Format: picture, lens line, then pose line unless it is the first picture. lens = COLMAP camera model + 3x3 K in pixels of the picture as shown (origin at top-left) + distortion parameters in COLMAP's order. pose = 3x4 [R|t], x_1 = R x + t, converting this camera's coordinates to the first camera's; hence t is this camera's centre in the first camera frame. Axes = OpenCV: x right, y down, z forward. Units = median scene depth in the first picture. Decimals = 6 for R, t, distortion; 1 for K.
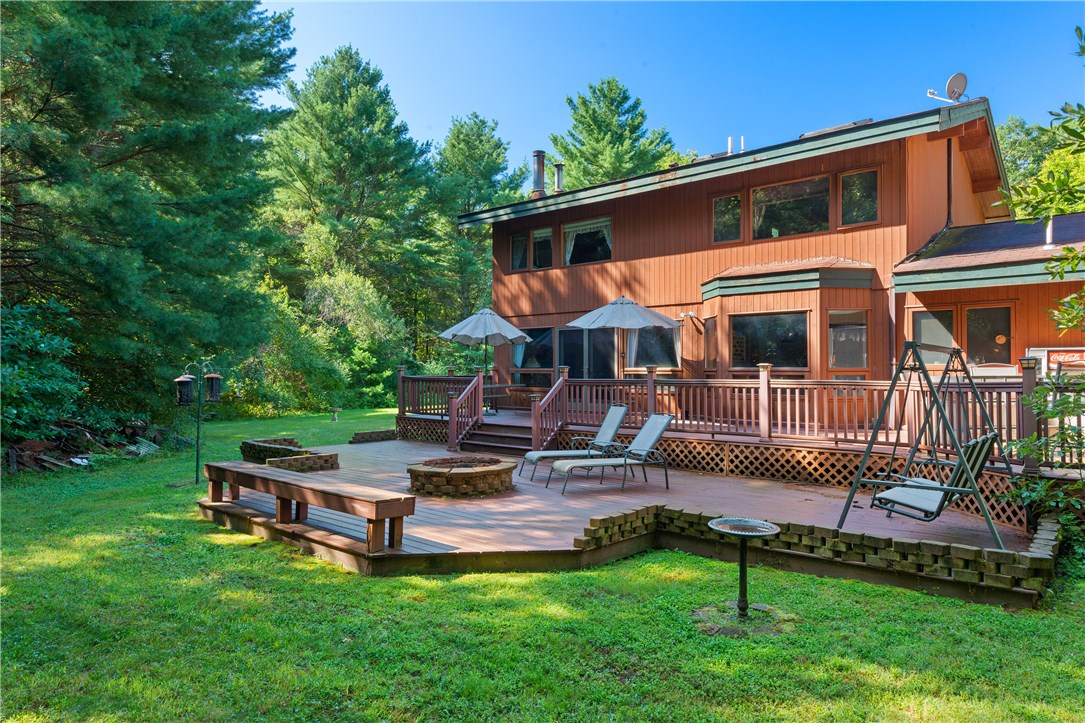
lens RADIAL K [[693.1, 0, 542.4], [0, 693.1, 366.8], [0, 0, 1]] dist [0.017552, -0.001406]
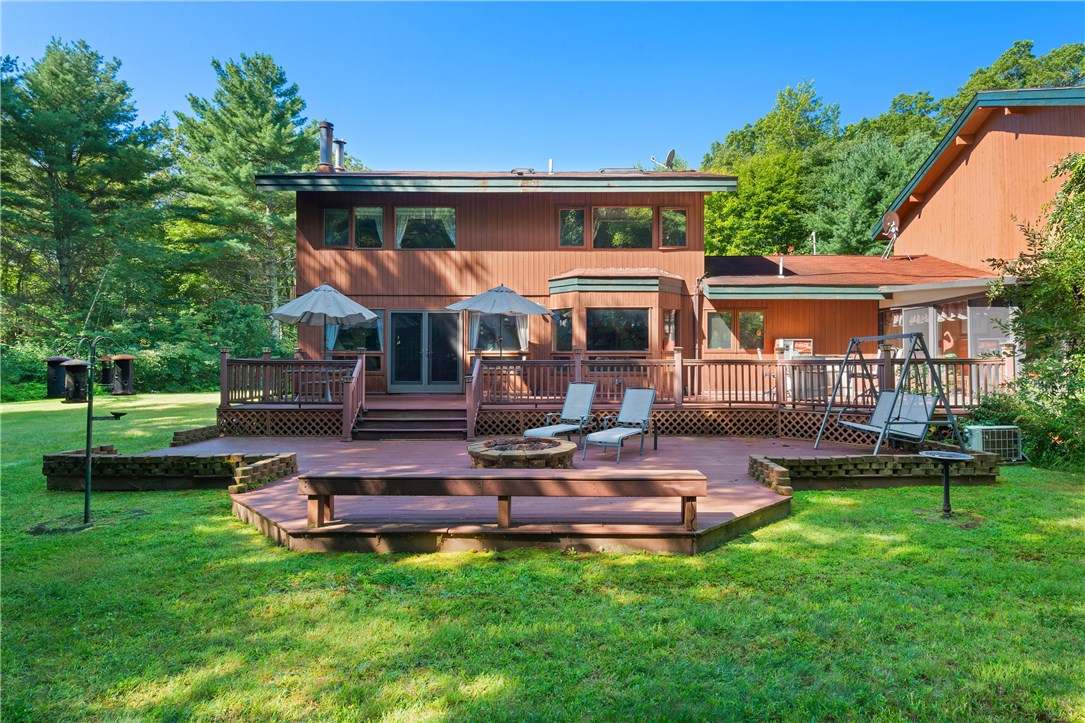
lens RADIAL K [[616.0, 0, 542.6], [0, 616.0, 351.9], [0, 0, 1]] dist [0.011637, -0.003912]
pose [[0.741928, 0.005182, 0.670460, -0.455790], [-0.004292, 0.999986, -0.002980, 0.006161], [-0.670466, -0.000667, 0.741940, 0.220709]]
